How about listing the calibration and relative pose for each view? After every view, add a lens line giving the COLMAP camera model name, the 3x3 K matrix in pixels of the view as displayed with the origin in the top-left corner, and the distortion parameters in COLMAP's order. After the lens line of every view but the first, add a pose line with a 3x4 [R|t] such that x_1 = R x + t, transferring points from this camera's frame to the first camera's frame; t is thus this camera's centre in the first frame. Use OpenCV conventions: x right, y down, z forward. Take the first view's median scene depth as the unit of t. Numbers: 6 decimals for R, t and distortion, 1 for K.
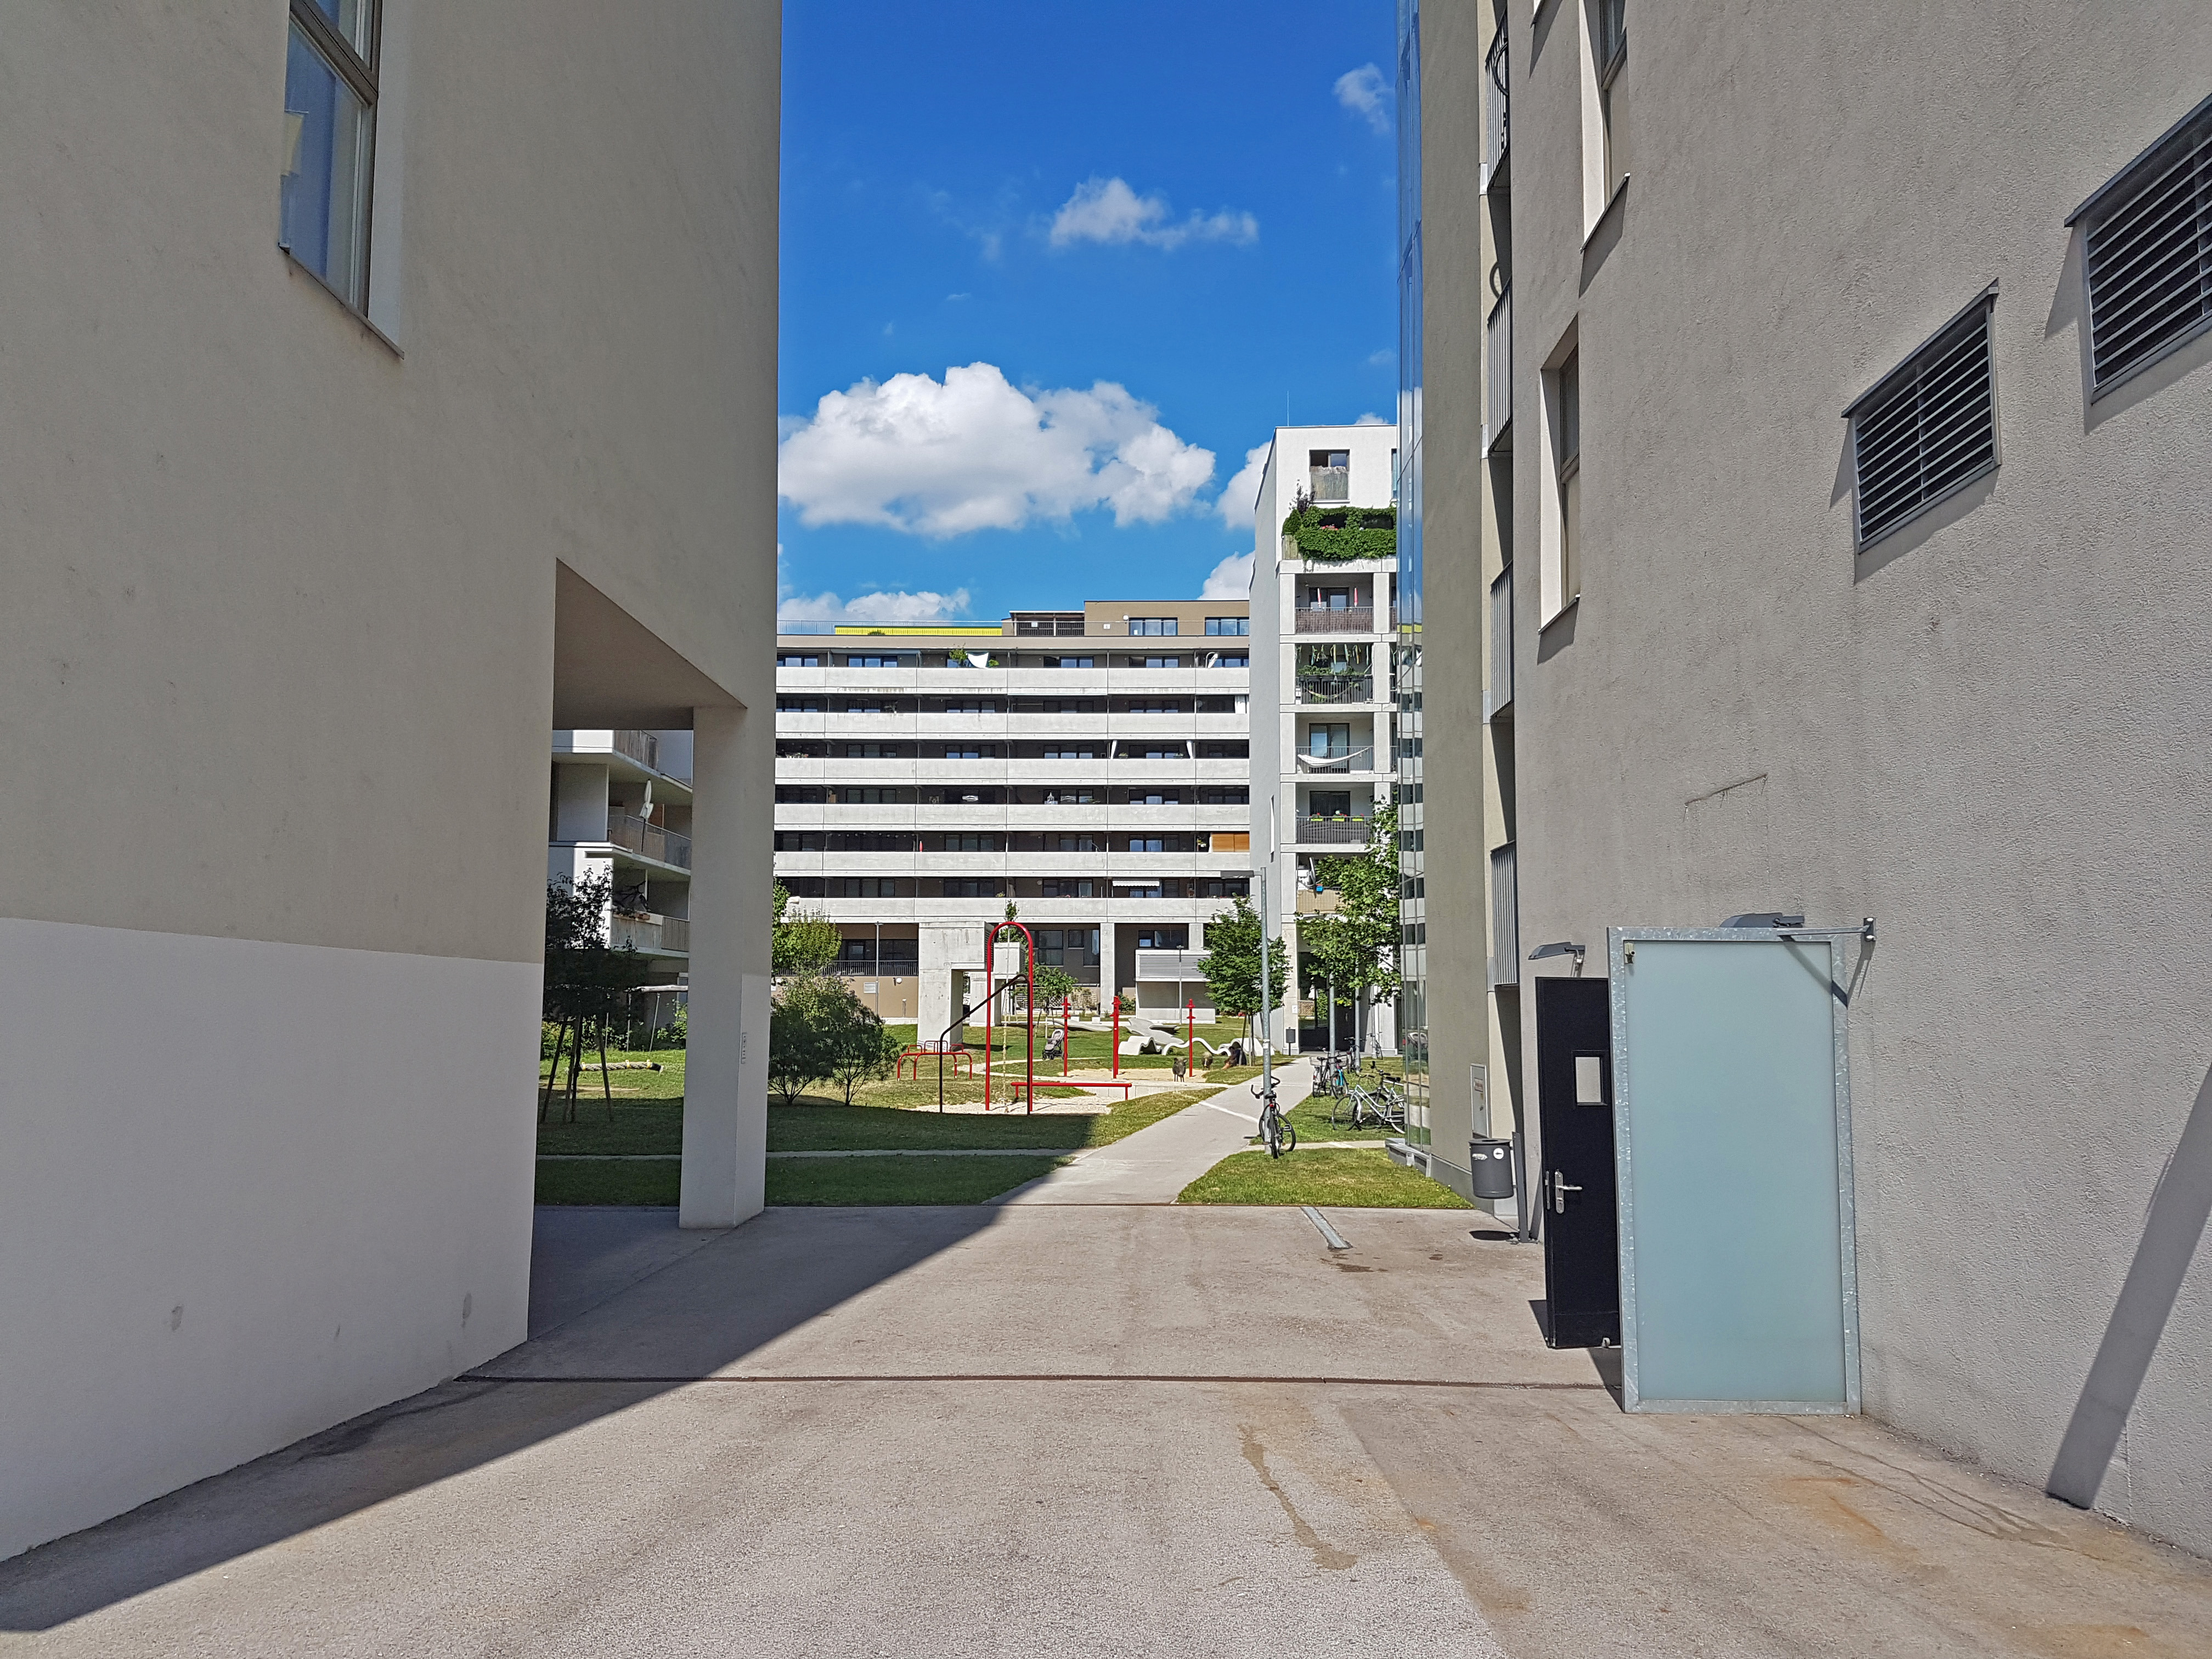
lens RADIAL K [[1725.8, 0, 1062.2], [0, 1725.8, 840.9], [0, 0, 1]] dist [0.349630, -0.674642]
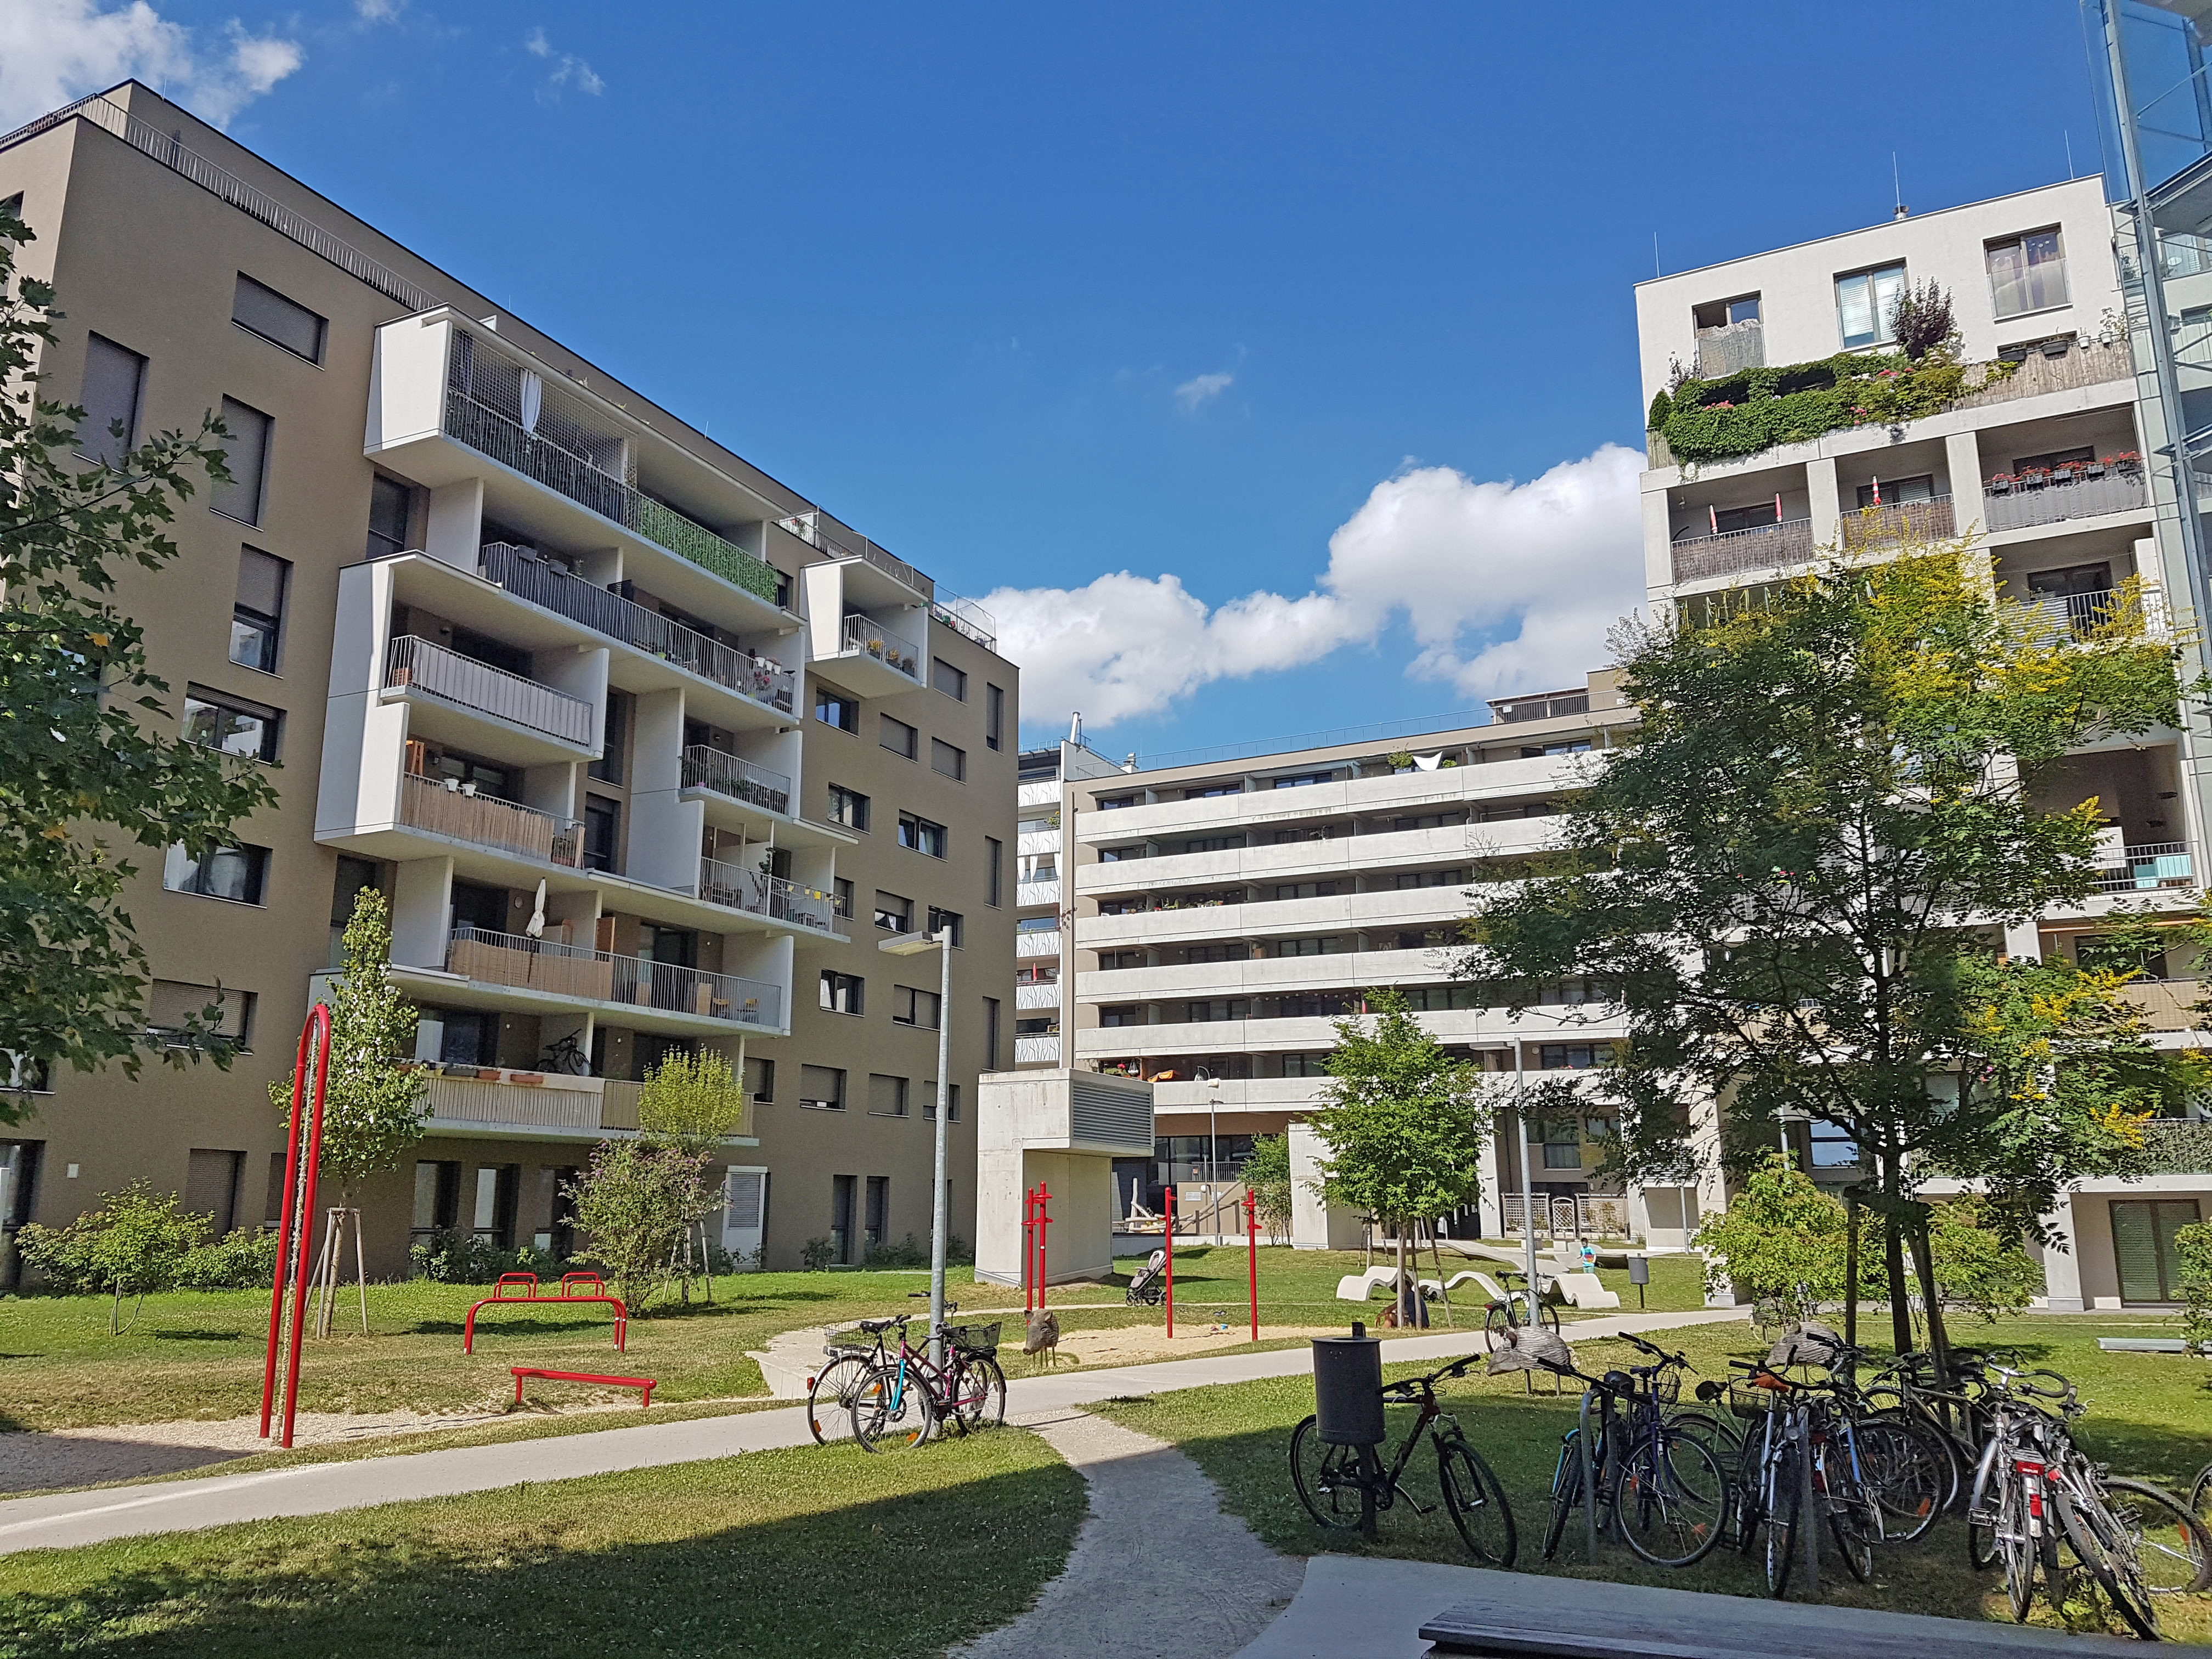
lens RADIAL K [[1706.7, 0, 1045.9], [0, 1706.7, 822.7], [0, 0, 1]] dist [0.138311, -0.205626]
pose [[0.897397, -0.103322, -0.428956, 0.184920], [0.043321, 0.988131, -0.147380, 0.040925], [0.439092, 0.113676, 0.891222, 0.378292]]
